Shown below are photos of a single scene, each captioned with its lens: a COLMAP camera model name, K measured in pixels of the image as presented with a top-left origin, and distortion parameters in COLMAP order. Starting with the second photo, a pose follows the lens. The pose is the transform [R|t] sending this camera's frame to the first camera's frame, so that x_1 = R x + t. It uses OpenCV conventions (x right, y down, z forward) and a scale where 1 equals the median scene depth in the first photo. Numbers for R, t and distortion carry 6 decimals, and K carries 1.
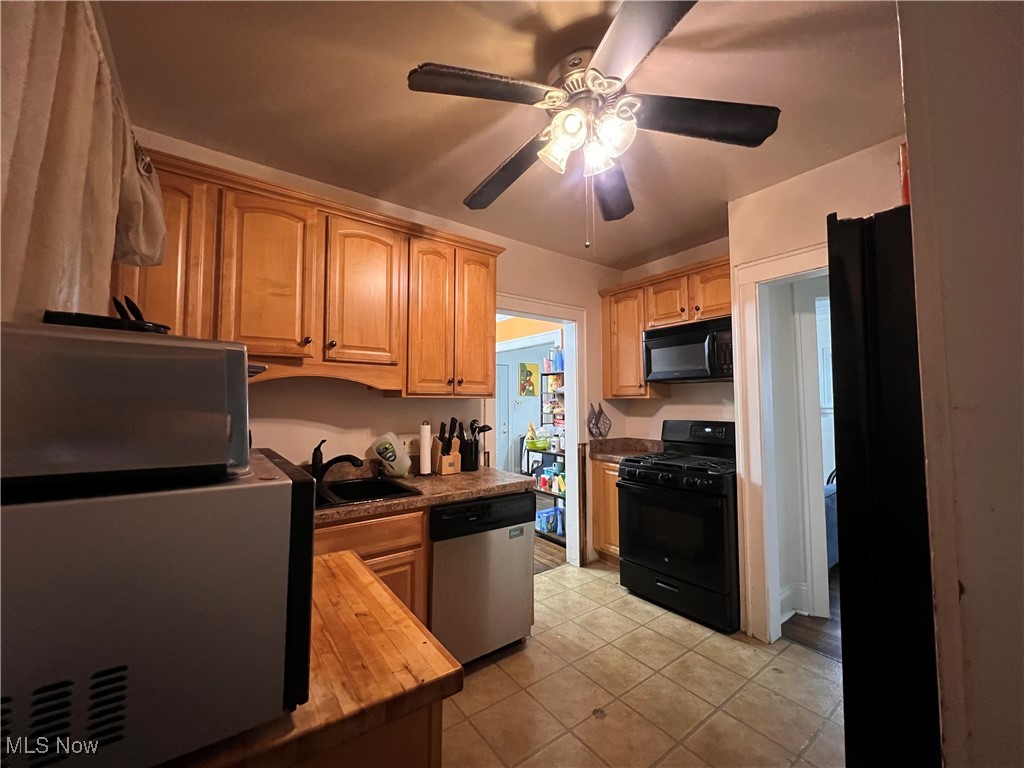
lens RADIAL K [[408.6, 0, 511.8], [0, 408.6, 379.8], [0, 0, 1]] dist [-0.002738, 0.000349]
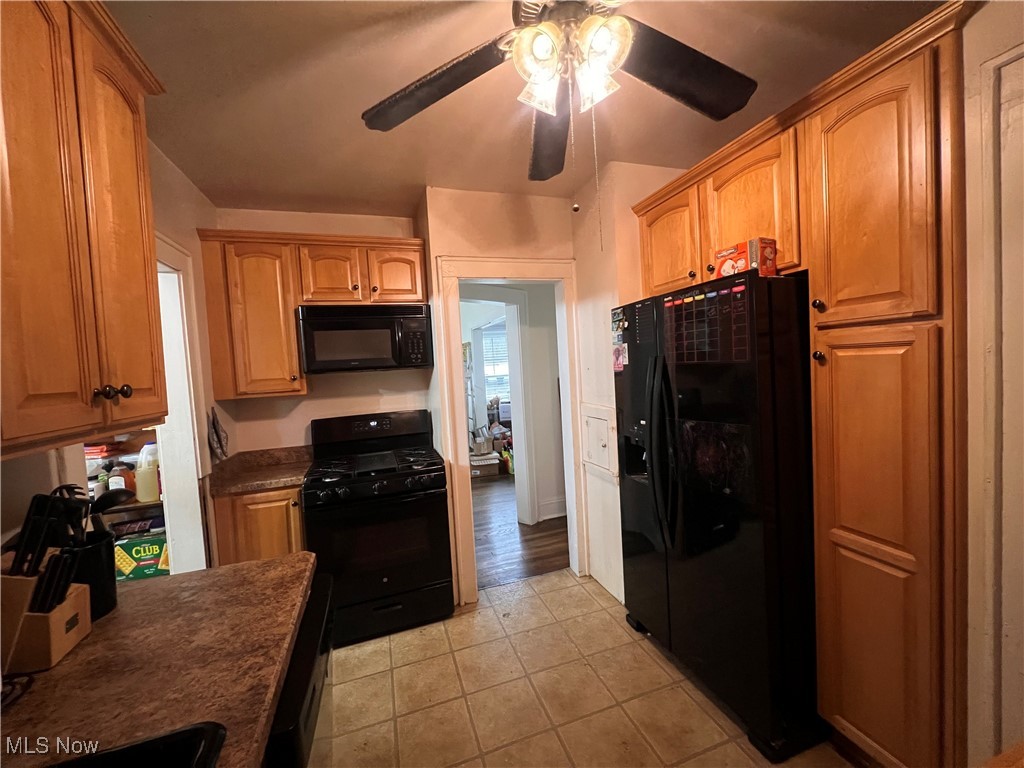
lens RADIAL K [[408.6, 0, 512.2], [0, 408.6, 381.3], [0, 0, 1]] dist [-0.002738, 0.000349]
pose [[0.302258, -0.051056, 0.951858, -0.295691], [0.003378, 0.998616, 0.052491, -0.019516], [-0.953220, -0.012651, 0.302012, 0.425557]]
